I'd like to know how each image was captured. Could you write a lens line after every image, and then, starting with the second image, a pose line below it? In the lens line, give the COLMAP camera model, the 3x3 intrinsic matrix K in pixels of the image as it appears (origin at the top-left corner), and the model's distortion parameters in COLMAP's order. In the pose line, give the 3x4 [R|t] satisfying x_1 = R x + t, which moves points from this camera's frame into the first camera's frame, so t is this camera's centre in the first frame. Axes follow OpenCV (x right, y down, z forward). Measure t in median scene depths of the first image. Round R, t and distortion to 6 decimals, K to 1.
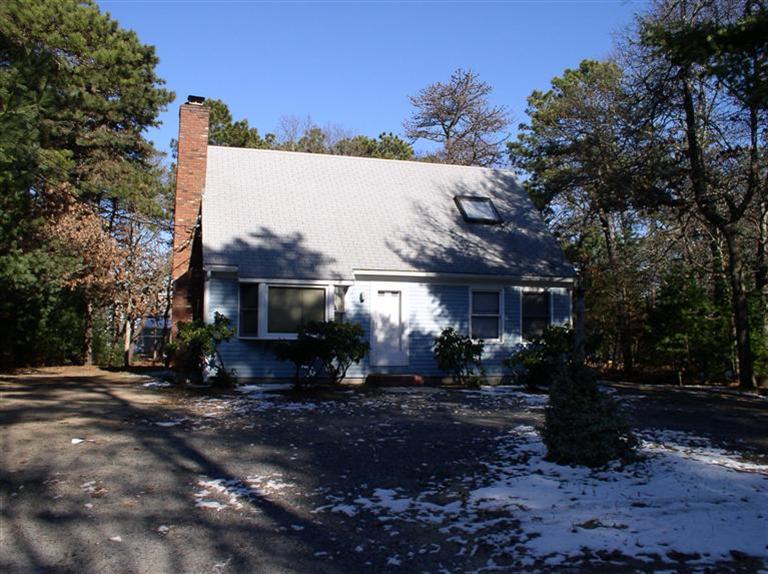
lens RADIAL K [[715.7, 0, 384.0], [0, 715.7, 292.0], [0, 0, 1]] dist [-0.094651, 0.000000]
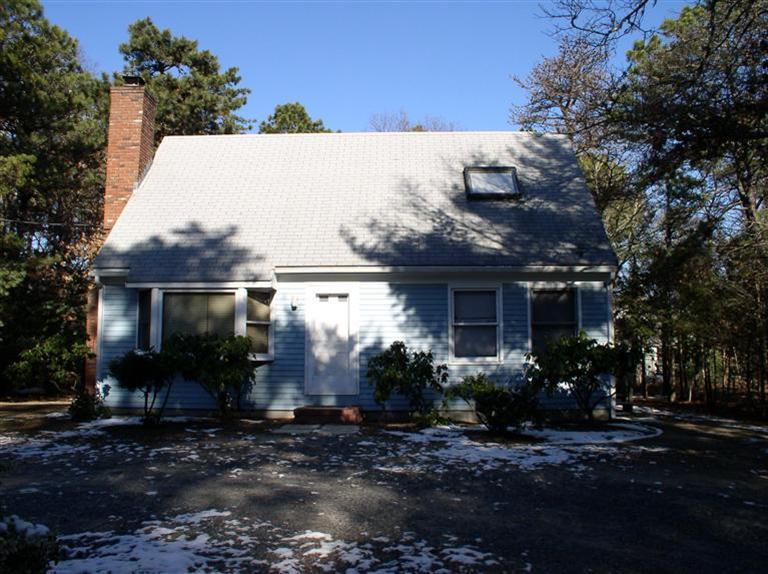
lens RADIAL K [[715.7, 0, 383.5], [0, 715.7, 283.3], [0, 0, 1]] dist [-0.094651, 0.000000]
pose [[0.949734, -0.044325, -0.309904, 0.280816], [0.029792, 0.998230, -0.051474, 0.026758], [0.311637, 0.039654, 0.949373, 0.298107]]
